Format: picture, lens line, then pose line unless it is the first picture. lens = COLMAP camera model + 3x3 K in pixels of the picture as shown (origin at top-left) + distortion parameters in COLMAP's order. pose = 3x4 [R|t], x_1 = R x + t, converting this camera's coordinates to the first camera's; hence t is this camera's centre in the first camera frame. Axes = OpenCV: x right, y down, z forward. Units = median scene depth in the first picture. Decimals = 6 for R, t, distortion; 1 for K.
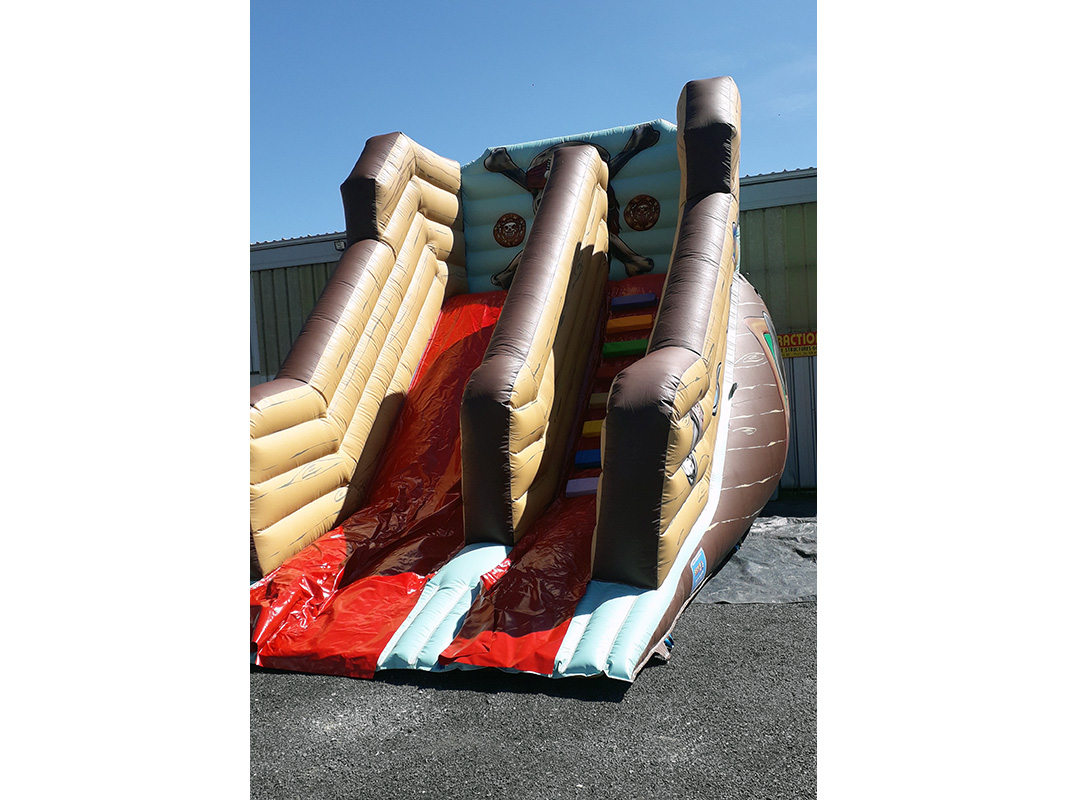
lens RADIAL K [[715.6, 0, 535.7], [0, 715.6, 431.2], [0, 0, 1]] dist [-0.001740, -0.002815]
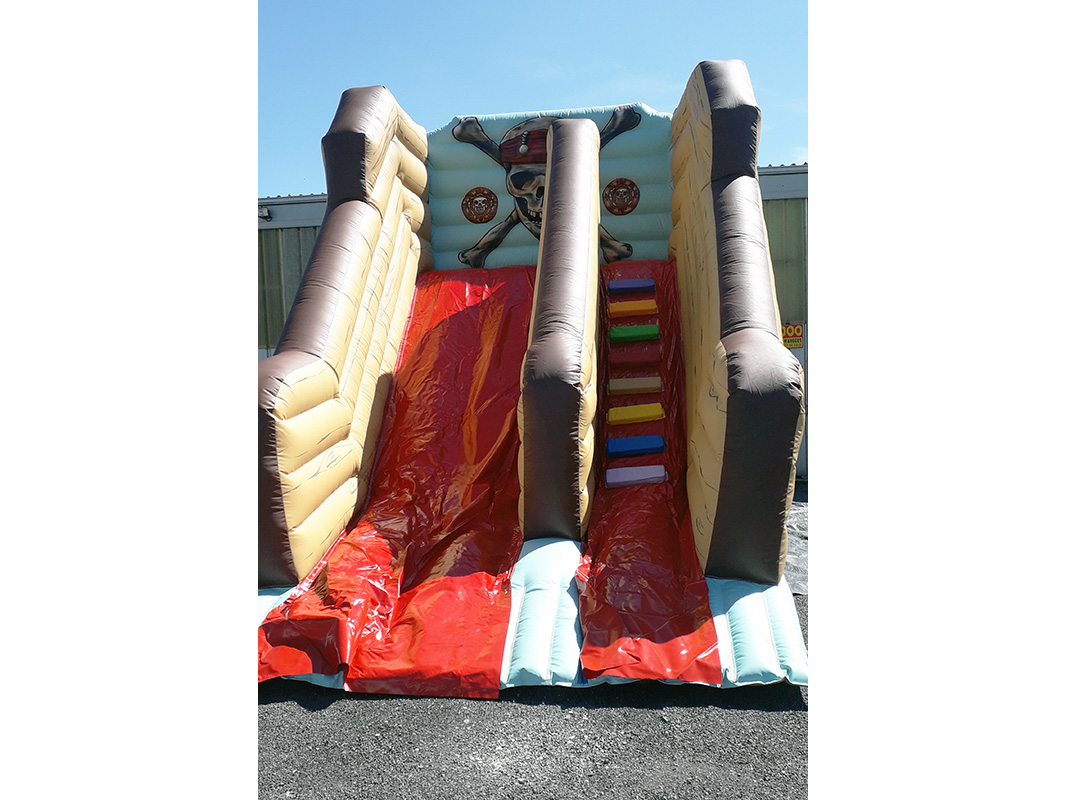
lens RADIAL K [[715.6, 0, 535.7], [0, 715.6, 431.2], [0, 0, 1]] dist [-0.001740, -0.002815]
pose [[0.982567, 0.012814, 0.185468, -0.179361], [-0.014609, 0.999859, 0.008313, 0.009047], [-0.185335, -0.010877, 0.982615, 0.078816]]
